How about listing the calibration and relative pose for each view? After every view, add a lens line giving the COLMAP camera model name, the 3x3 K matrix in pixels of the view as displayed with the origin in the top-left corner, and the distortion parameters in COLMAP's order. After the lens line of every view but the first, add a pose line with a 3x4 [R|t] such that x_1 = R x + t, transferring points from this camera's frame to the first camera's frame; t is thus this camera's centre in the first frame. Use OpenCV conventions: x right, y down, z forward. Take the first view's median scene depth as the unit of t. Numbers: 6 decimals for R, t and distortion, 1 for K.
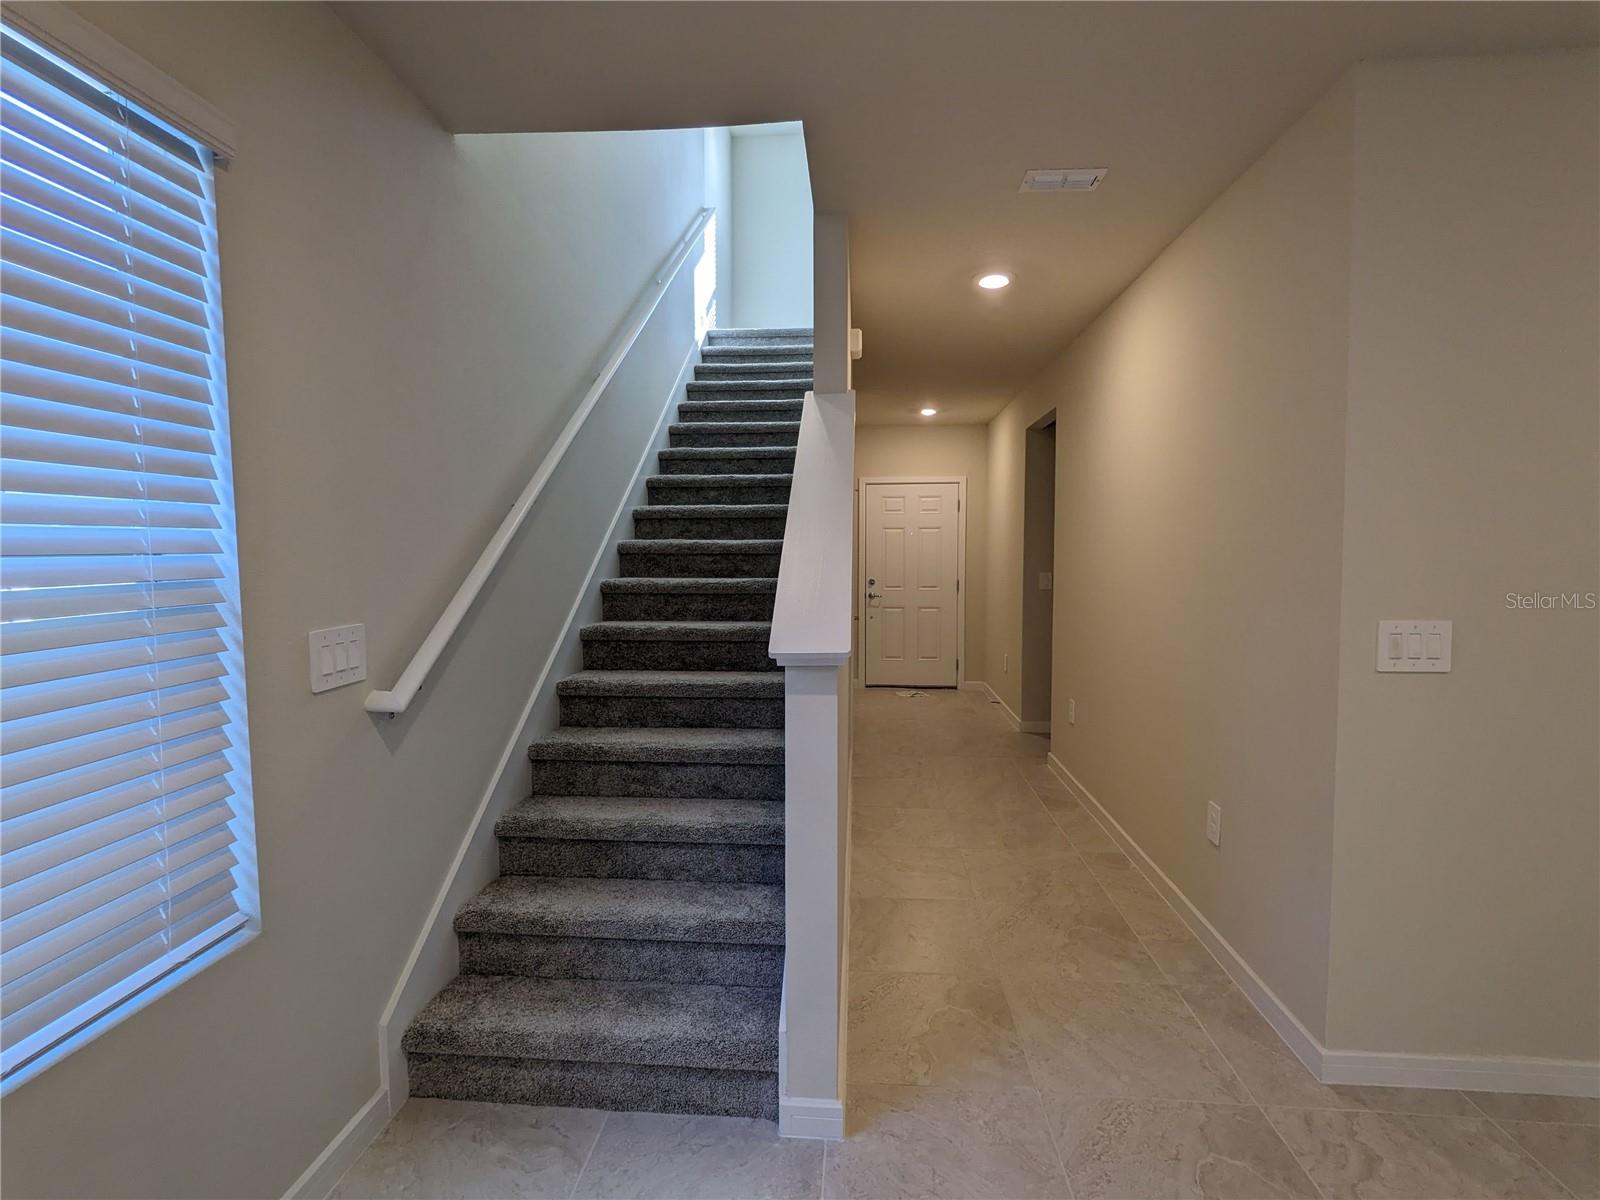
lens RADIAL K [[771.8, 0, 797.0], [0, 771.8, 596.9], [0, 0, 1]] dist [-0.000137, 0.001009]
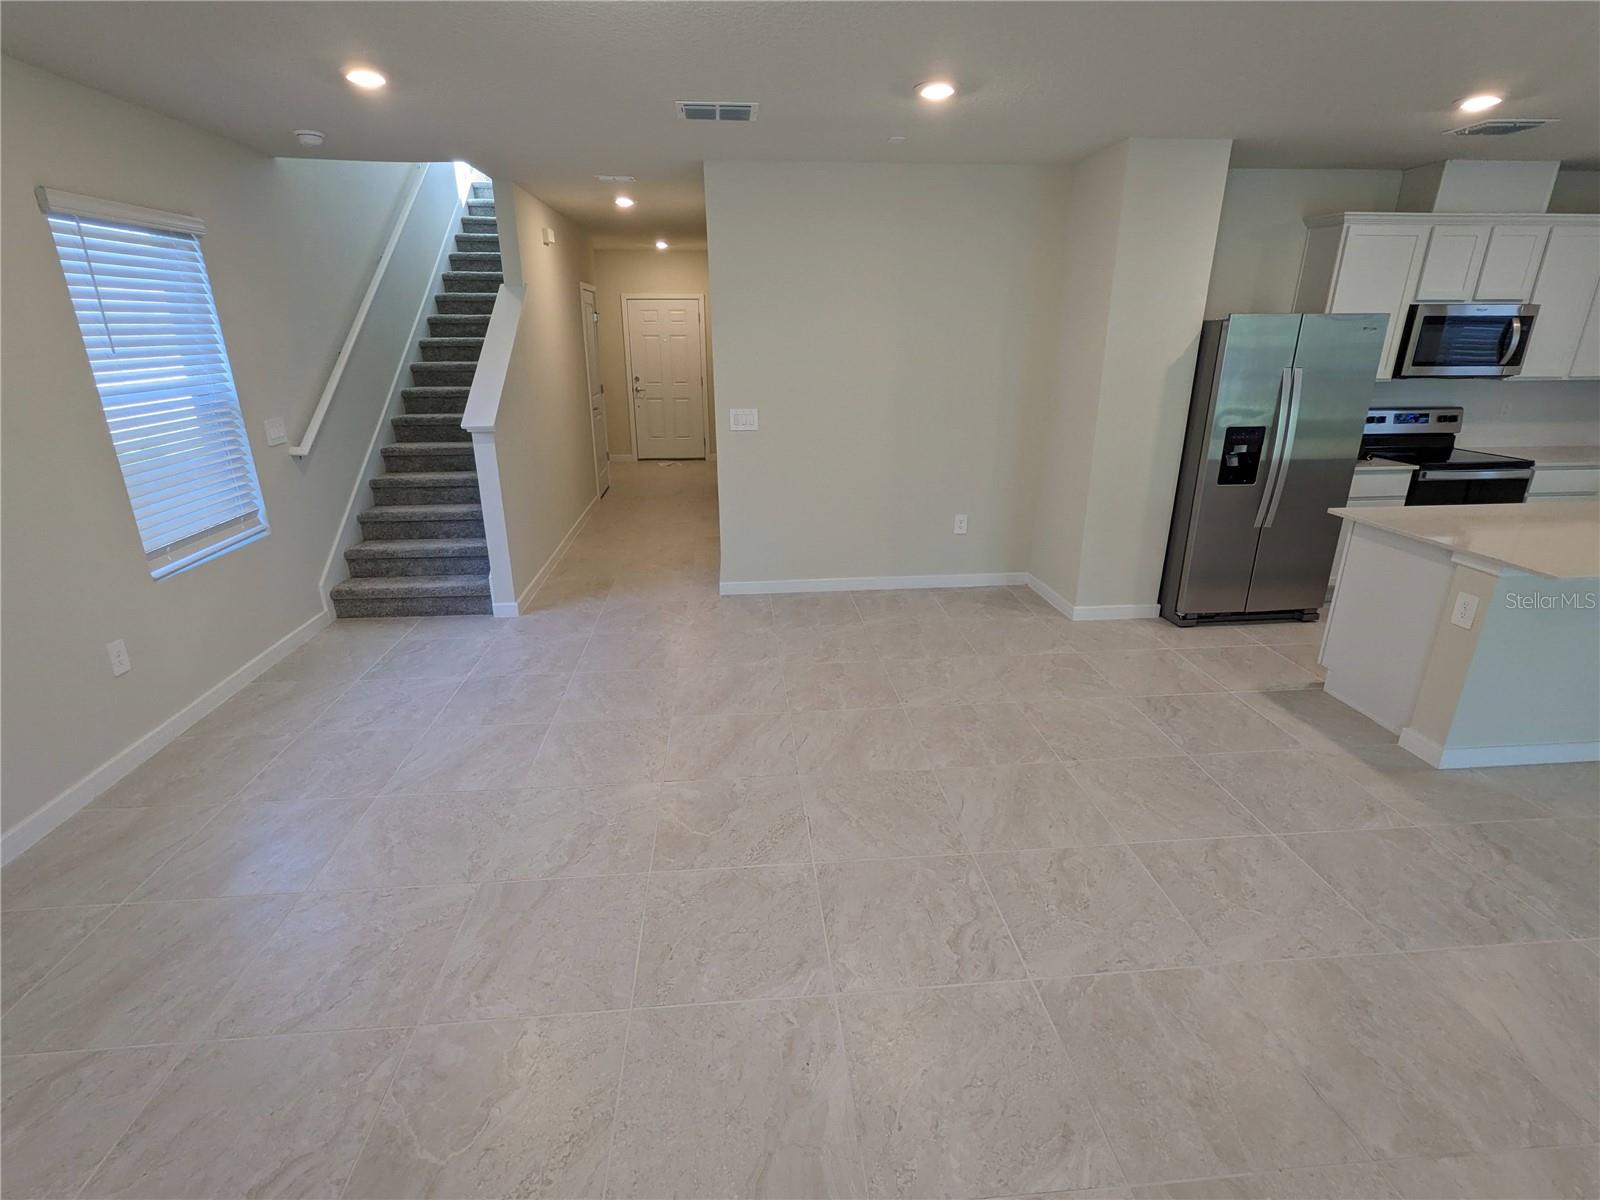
lens RADIAL K [[771.8, 0, 797.0], [0, 771.8, 596.9], [0, 0, 1]] dist [-0.000137, 0.001009]
pose [[0.986186, -0.054036, 0.156582, 0.485121], [0.009872, 0.962787, 0.270082, -0.049125], [-0.165349, -0.264806, 0.950020, -1.353636]]
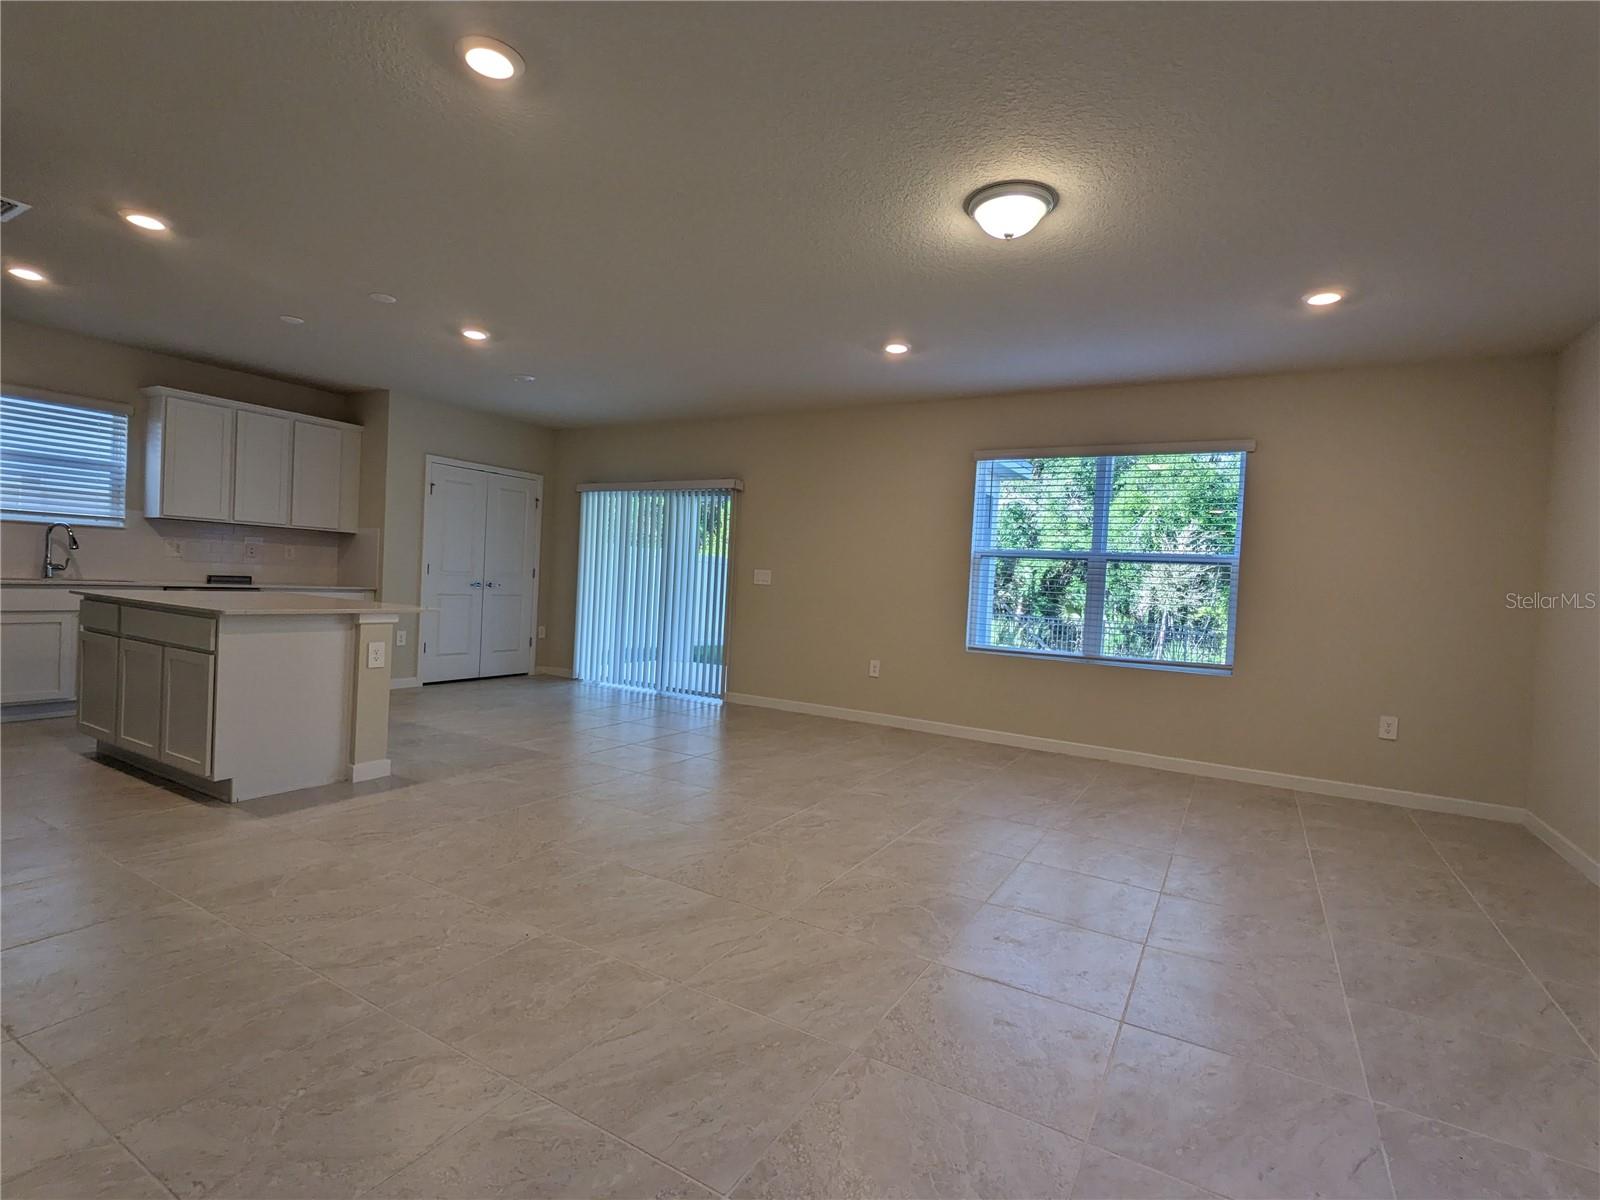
lens RADIAL K [[771.8, 0, 797.0], [0, 771.8, 596.9], [0, 0, 1]] dist [-0.000137, 0.001009]
pose [[-0.899467, -0.052162, 0.433864, 0.177899], [-0.021502, 0.996931, 0.075280, 0.055843], [-0.436459, 0.058383, -0.897828, 0.917288]]
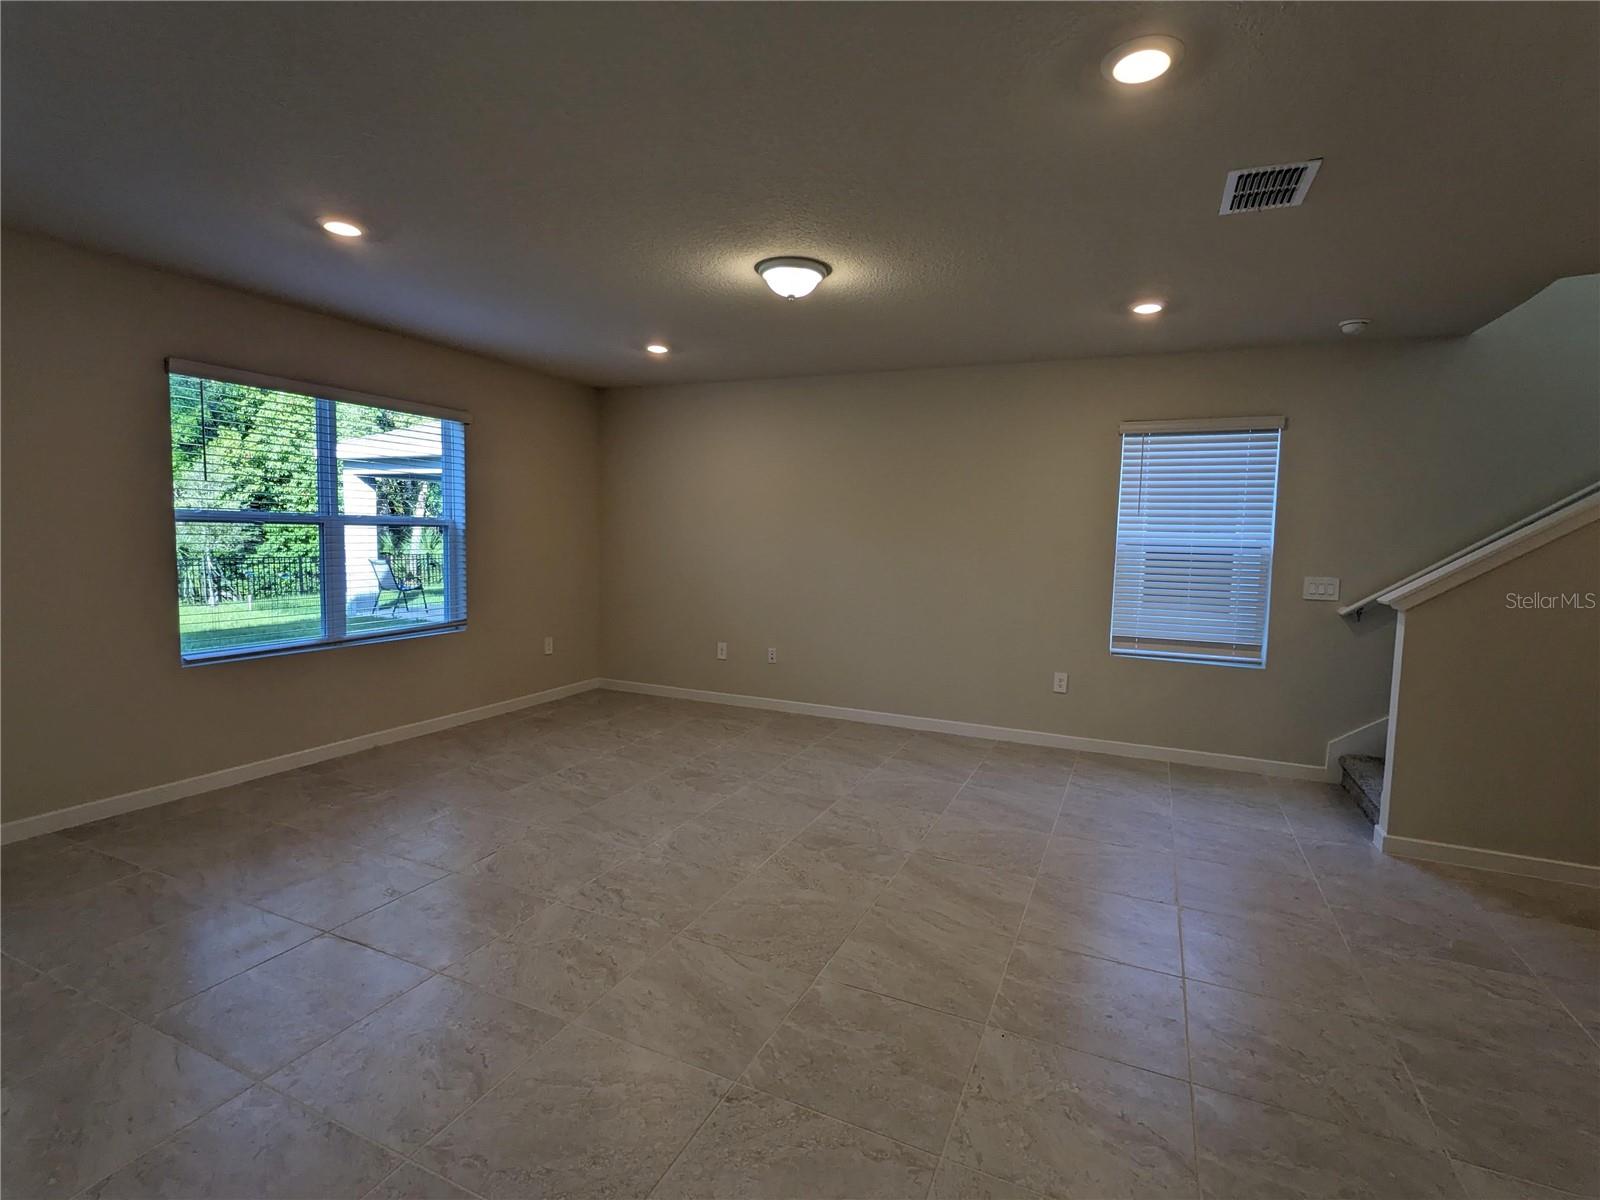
lens RADIAL K [[771.8, 0, 797.0], [0, 771.8, 596.9], [0, 0, 1]] dist [-0.000137, 0.001009]
pose [[-0.342718, 0.076698, -0.936302, 1.960404], [-0.079617, 0.990705, 0.110297, -0.034739], [0.936059, 0.112346, -0.333426, 0.152735]]
